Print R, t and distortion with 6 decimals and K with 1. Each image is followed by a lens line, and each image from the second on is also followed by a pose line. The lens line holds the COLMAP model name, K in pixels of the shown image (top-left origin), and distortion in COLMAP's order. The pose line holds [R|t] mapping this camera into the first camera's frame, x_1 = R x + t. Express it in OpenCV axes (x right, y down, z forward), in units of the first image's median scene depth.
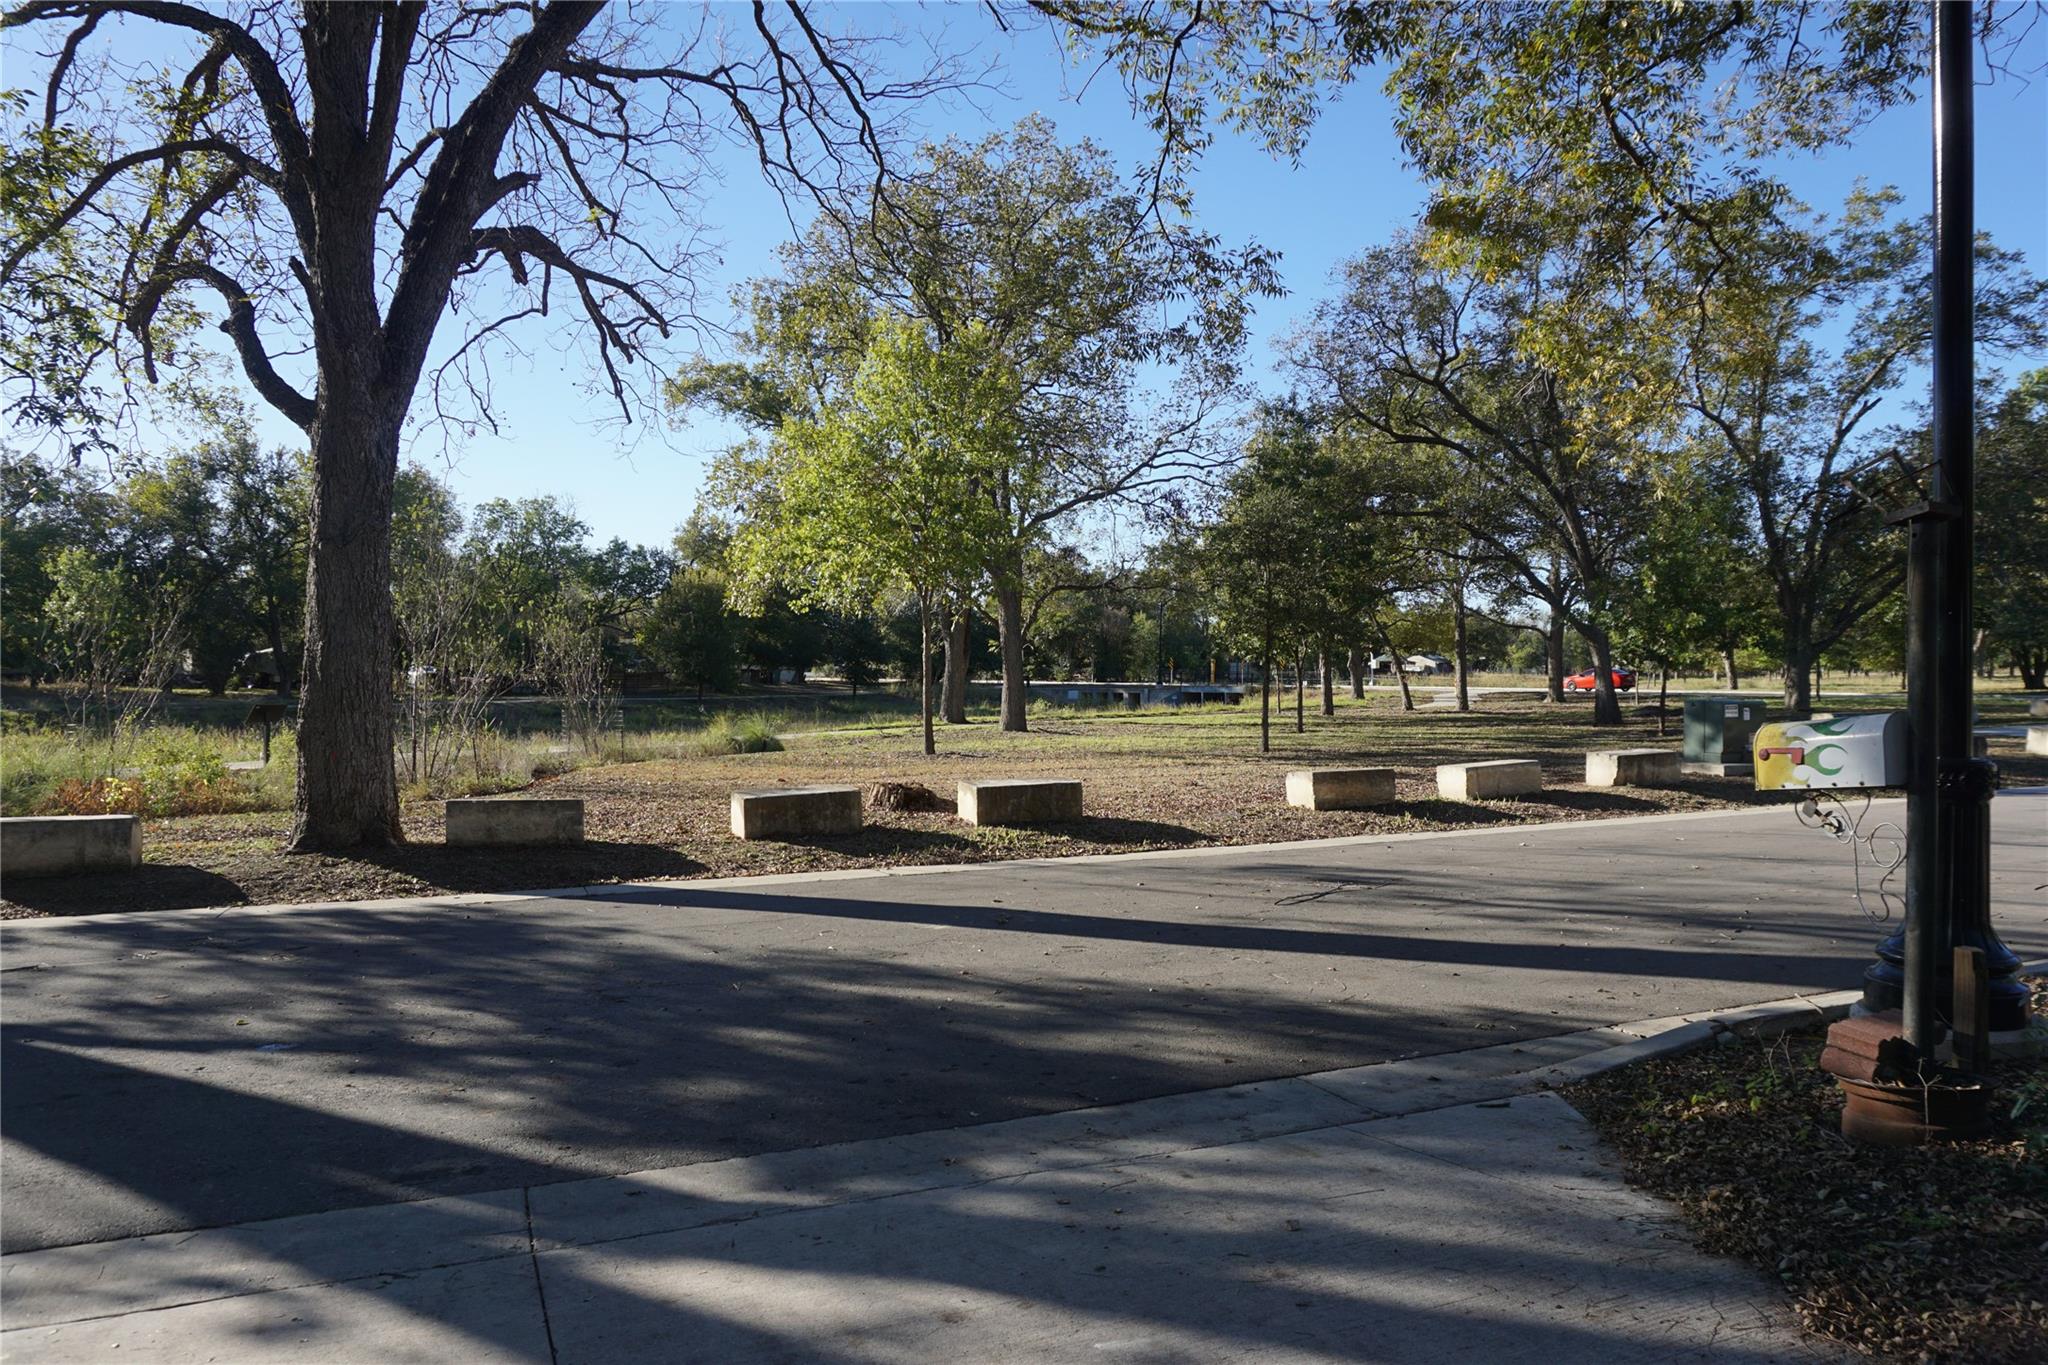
lens RADIAL K [[1538.2, 0, 1023.9], [0, 1538.2, 681.1], [0, 0, 1]] dist [0.006361, 0.003020]
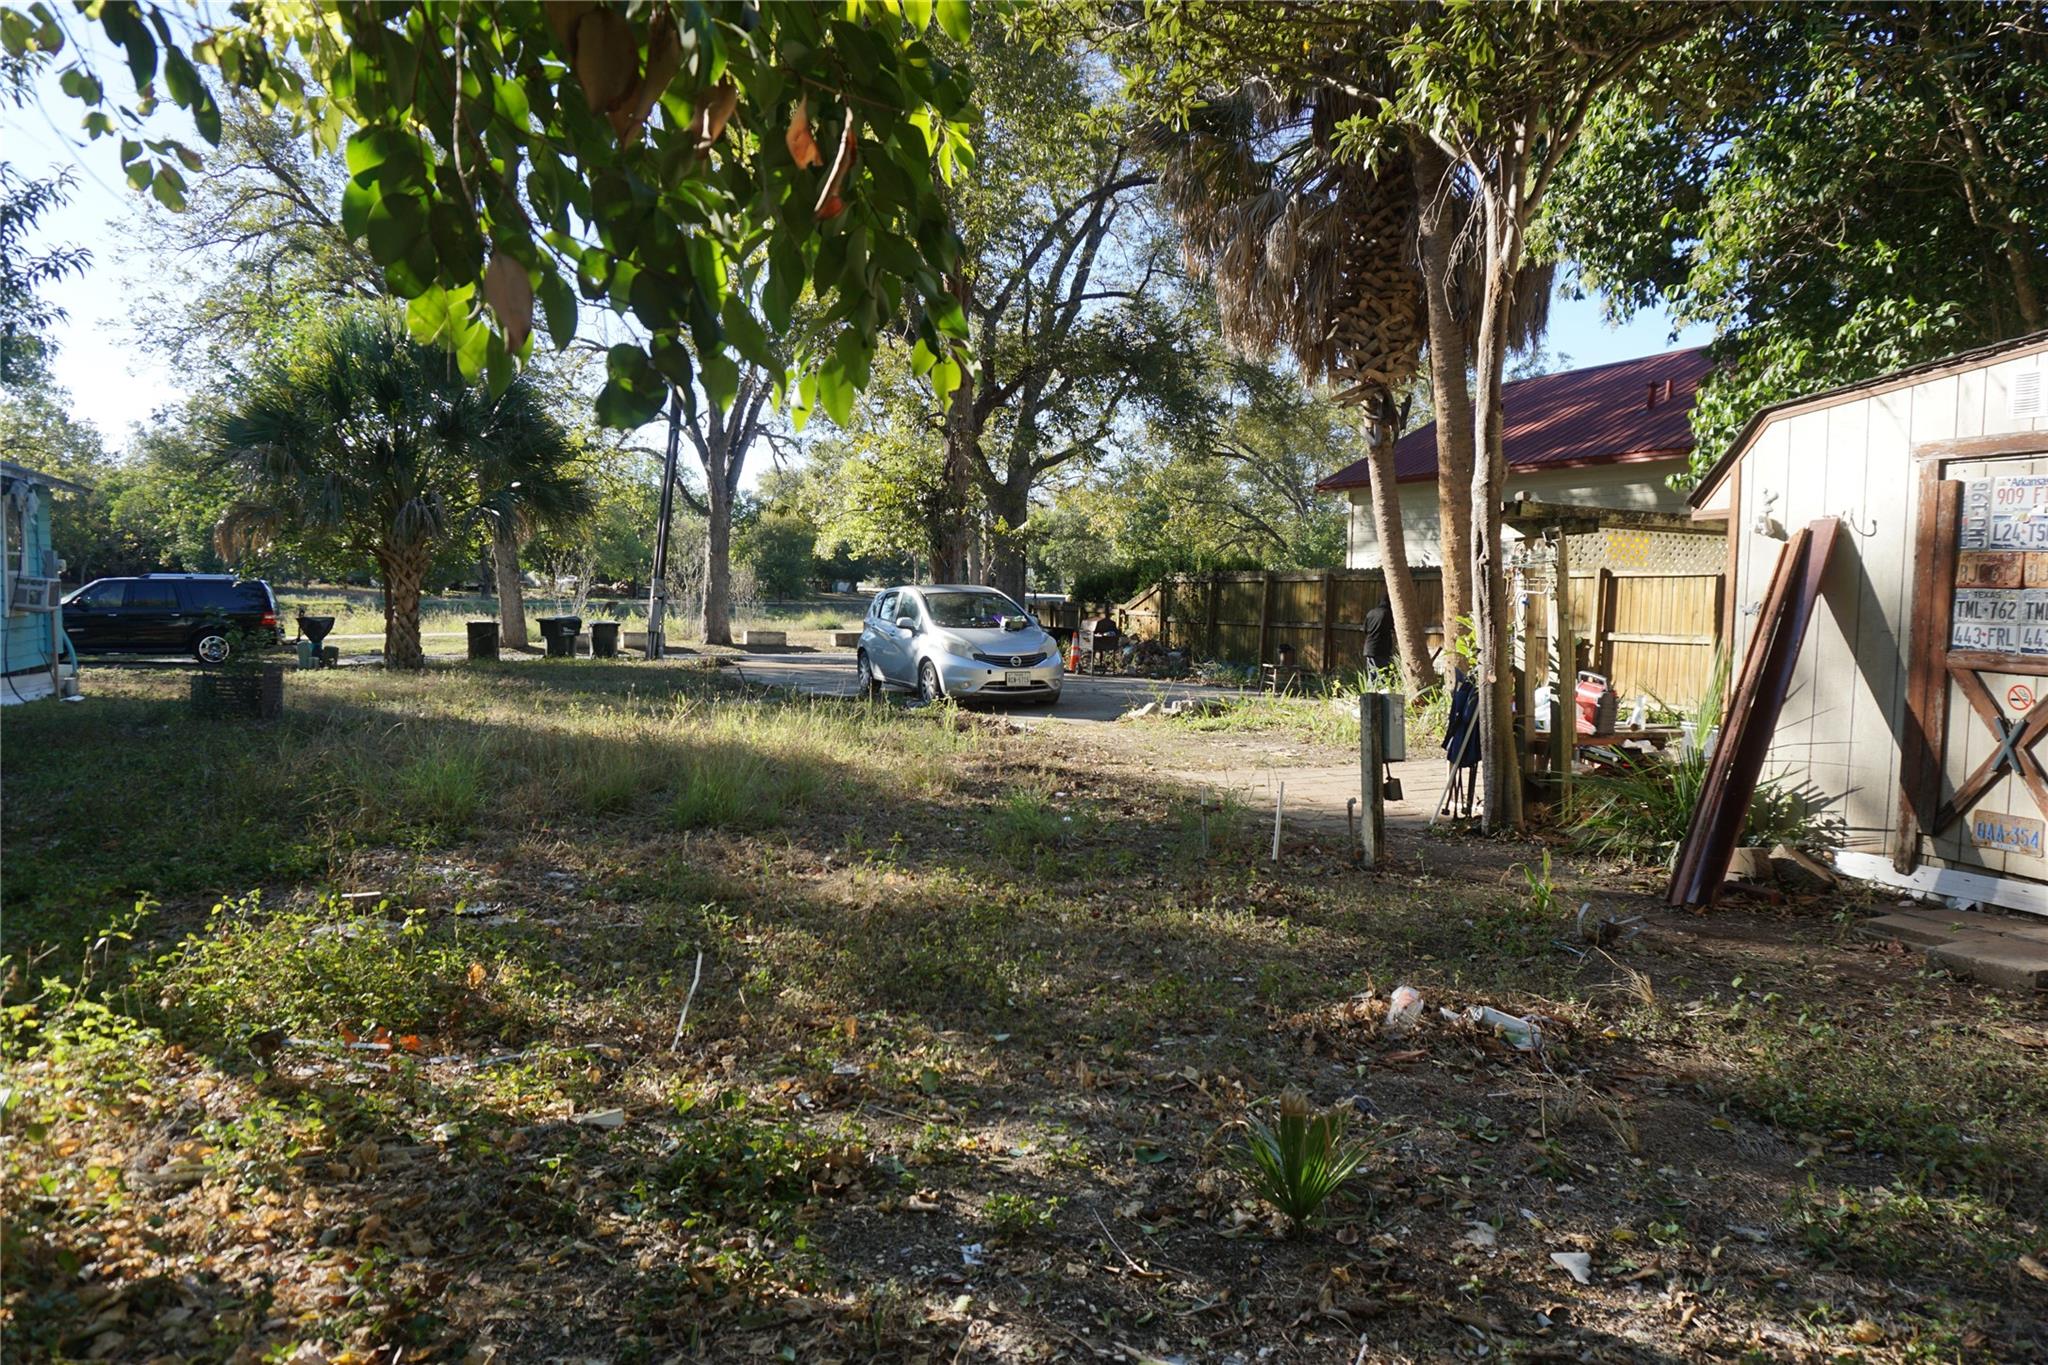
lens RADIAL K [[1538.2, 0, 1023.8], [0, 1538.2, 684.9], [0, 0, 1]] dist [0.006361, 0.003020]
pose [[0.999311, 0.016251, -0.033372, 0.119569], [-0.014198, 0.998045, 0.060864, -0.005763], [0.034296, -0.060348, 0.997588, -0.827120]]
